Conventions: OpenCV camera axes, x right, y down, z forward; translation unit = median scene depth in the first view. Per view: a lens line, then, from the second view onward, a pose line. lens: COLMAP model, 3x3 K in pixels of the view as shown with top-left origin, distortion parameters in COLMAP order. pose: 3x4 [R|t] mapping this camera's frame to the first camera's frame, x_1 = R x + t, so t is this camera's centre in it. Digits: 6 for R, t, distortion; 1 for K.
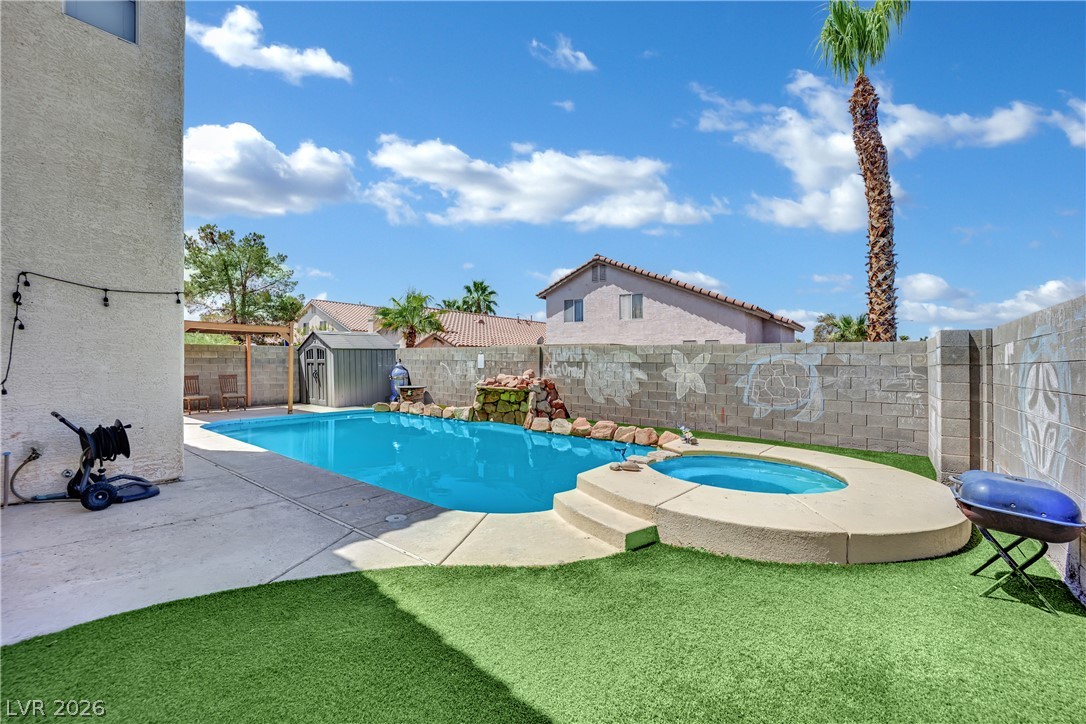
lens RADIAL K [[449.6, 0, 538.6], [0, 449.6, 371.3], [0, 0, 1]] dist [0.000343, 0.000056]
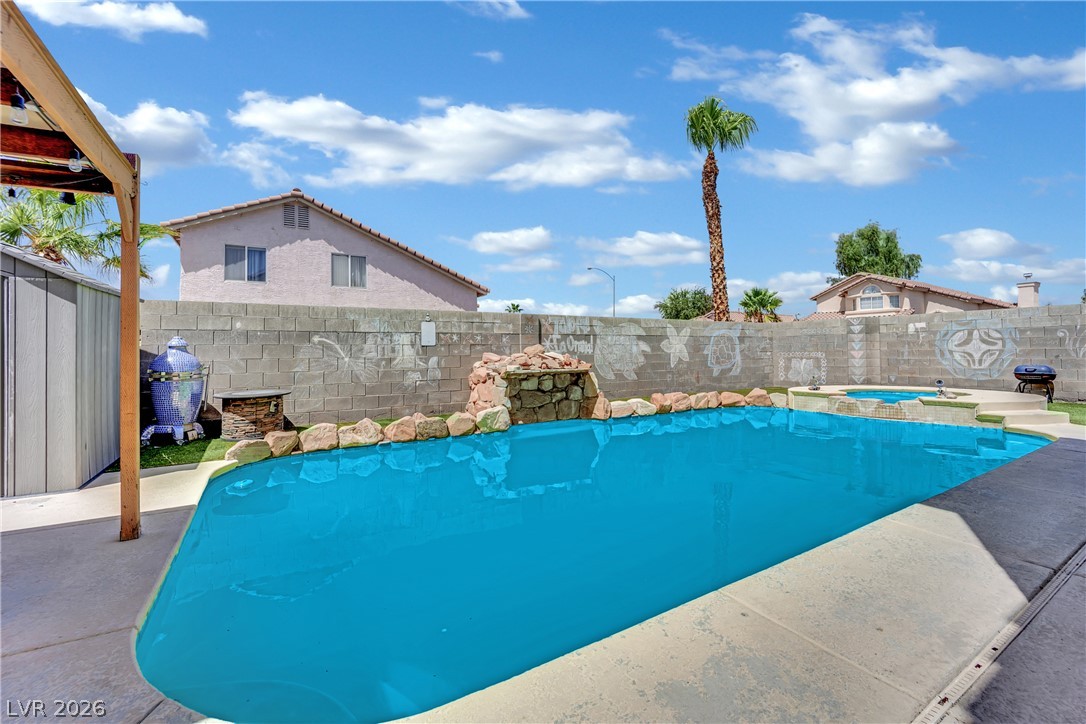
lens RADIAL K [[460.5, 0, 541.0], [0, 460.5, 339.7], [0, 0, 1]] dist [-0.021812, -0.000362]
pose [[0.352772, 0.007564, 0.935679, -0.712794], [0.035294, 0.999148, -0.021384, 0.004125], [-0.935043, 0.040568, 0.352204, 0.725023]]
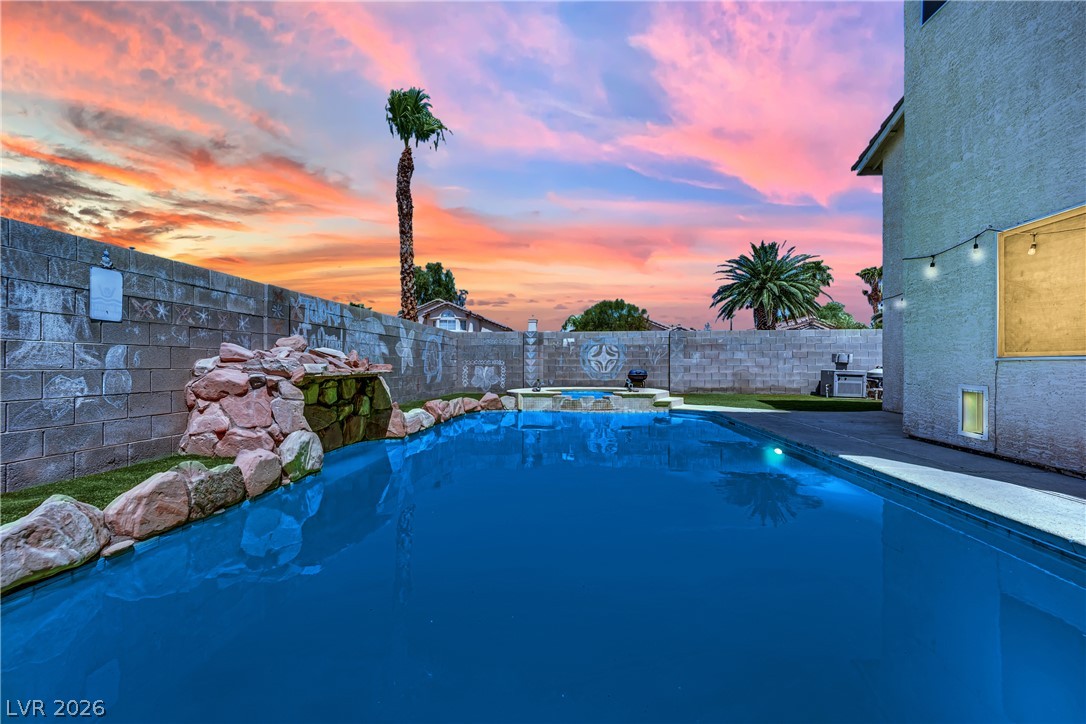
lens RADIAL K [[453.0, 0, 542.3], [0, 453.0, 356.9], [0, 0, 1]] dist [-0.006951, 0.000144]
pose [[-0.537505, 0.002878, 0.843256, -0.558704], [0.012297, 0.999915, 0.004426, 0.019492], [-0.843171, 0.012749, -0.537495, 1.029785]]
